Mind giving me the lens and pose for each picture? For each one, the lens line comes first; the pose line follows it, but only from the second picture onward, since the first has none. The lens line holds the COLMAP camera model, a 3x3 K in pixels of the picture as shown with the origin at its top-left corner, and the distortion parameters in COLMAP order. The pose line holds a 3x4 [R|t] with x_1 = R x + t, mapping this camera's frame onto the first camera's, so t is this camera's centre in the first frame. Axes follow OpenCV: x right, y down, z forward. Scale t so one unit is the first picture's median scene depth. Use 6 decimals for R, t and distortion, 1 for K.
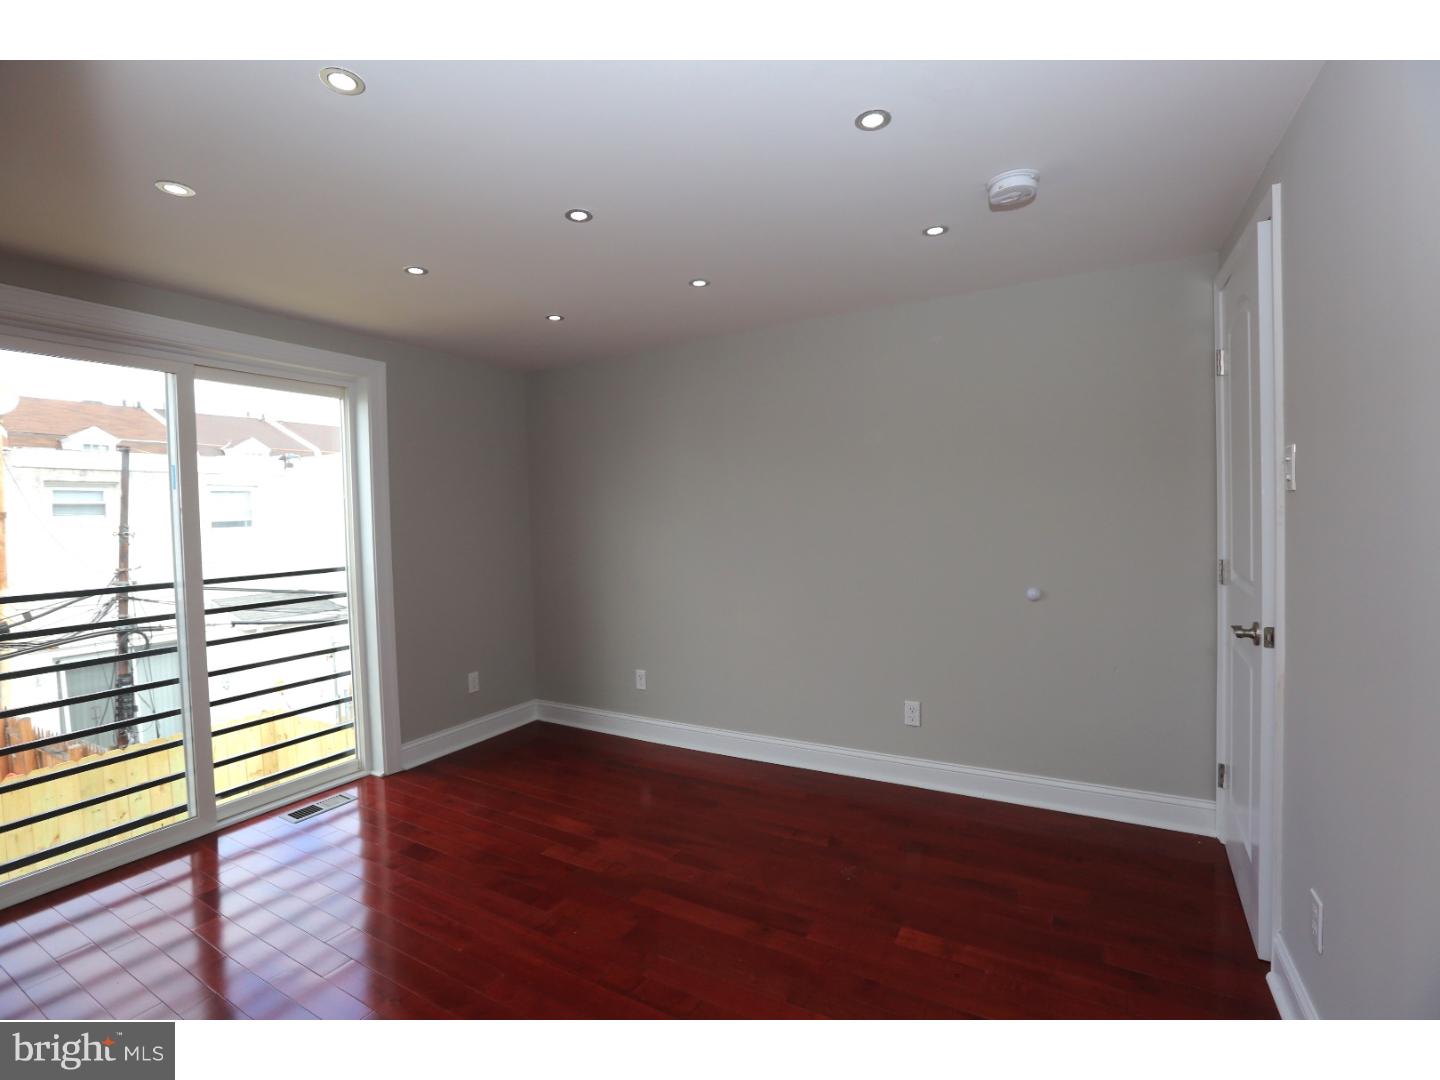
lens RADIAL K [[671.2, 0, 726.7], [0, 671.2, 528.7], [0, 0, 1]] dist [-0.051732, 0.014708]
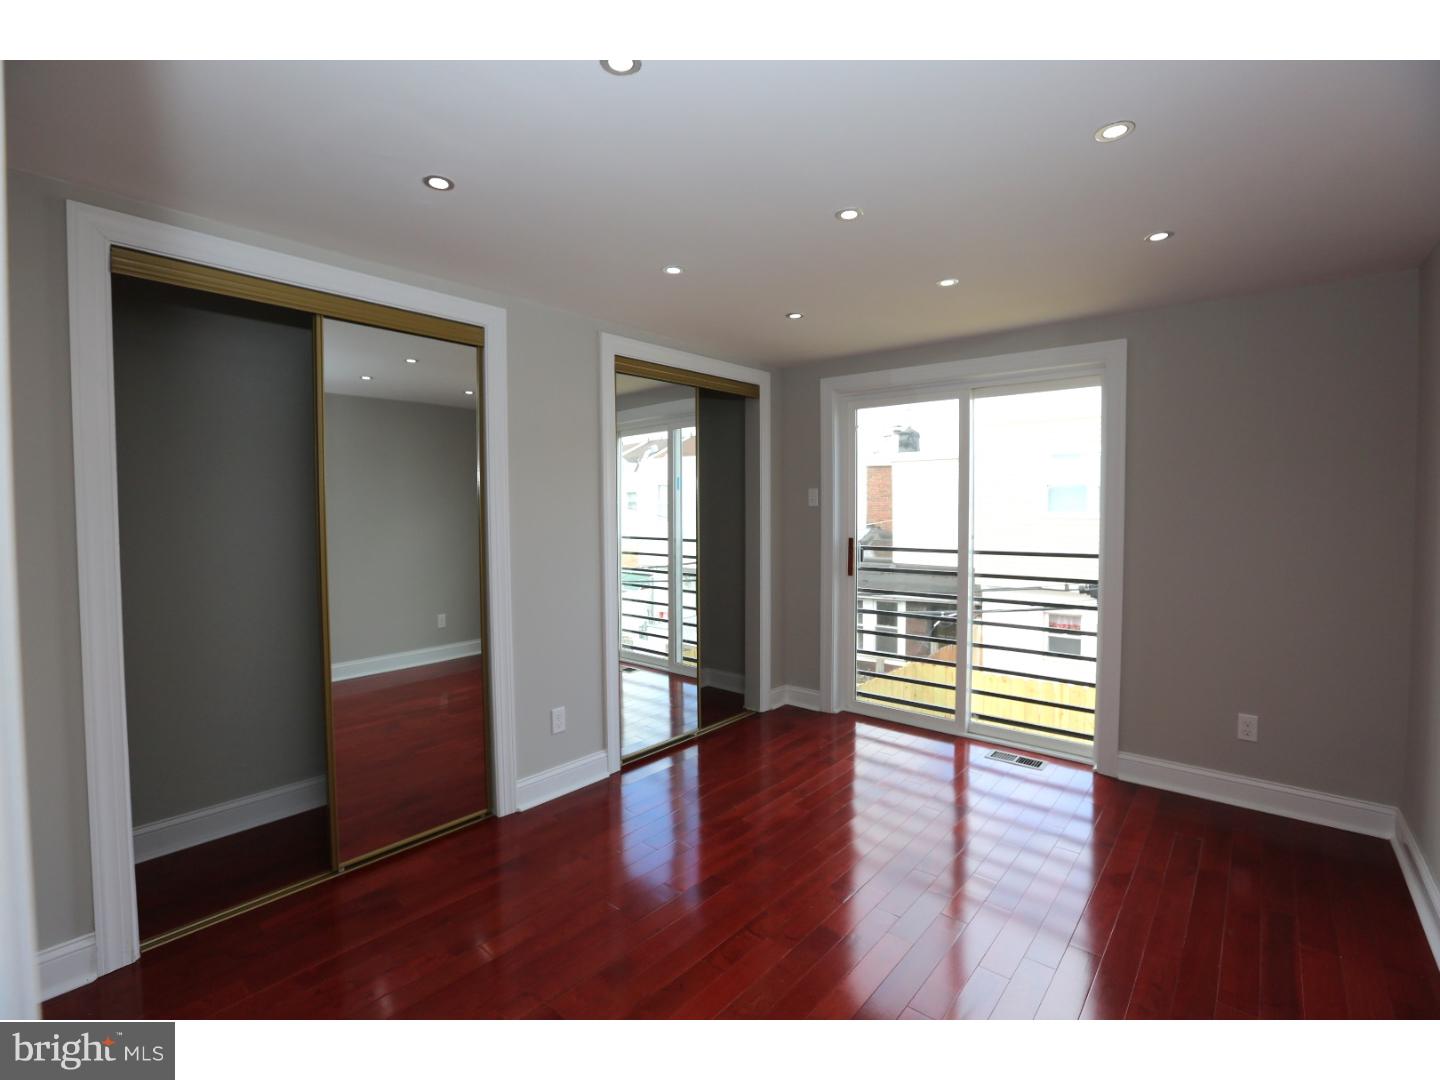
lens RADIAL K [[671.2, 0, 726.7], [0, 671.2, 528.7], [0, 0, 1]] dist [-0.051732, 0.014708]
pose [[-0.201331, 0.059168, -0.977735, 0.607769], [-0.019440, 0.997736, 0.064381, -0.042192], [0.979330, 0.031969, -0.199725, 0.759445]]
